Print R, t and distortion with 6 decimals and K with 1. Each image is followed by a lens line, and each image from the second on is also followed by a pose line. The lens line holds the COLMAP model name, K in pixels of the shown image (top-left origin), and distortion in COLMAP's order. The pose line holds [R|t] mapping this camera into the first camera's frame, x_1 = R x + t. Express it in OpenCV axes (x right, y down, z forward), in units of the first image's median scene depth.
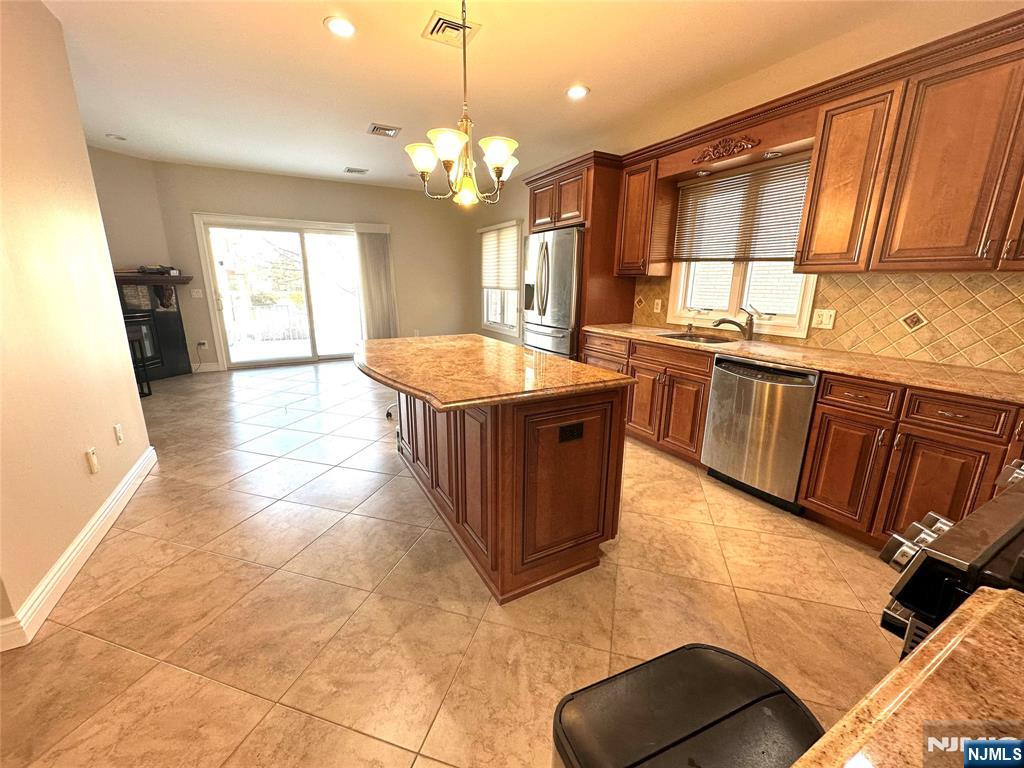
lens RADIAL K [[413.4, 0, 515.4], [0, 413.4, 382.3], [0, 0, 1]] dist [-0.003386, -0.000272]
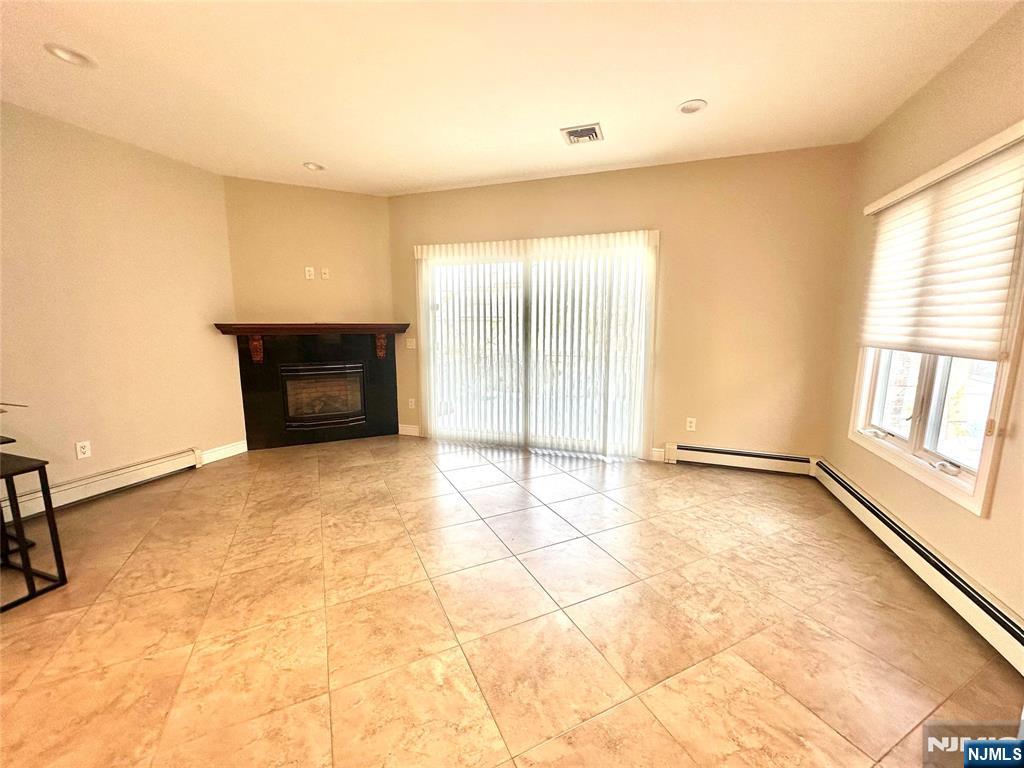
lens RADIAL K [[413.4, 0, 516.7], [0, 413.4, 388.0], [0, 0, 1]] dist [-0.003386, -0.000272]
pose [[0.686661, 0.104830, -0.719380, -0.017097], [-0.170752, 0.985122, -0.019432, -0.124659], [0.706640, 0.136178, 0.694345, 0.495603]]
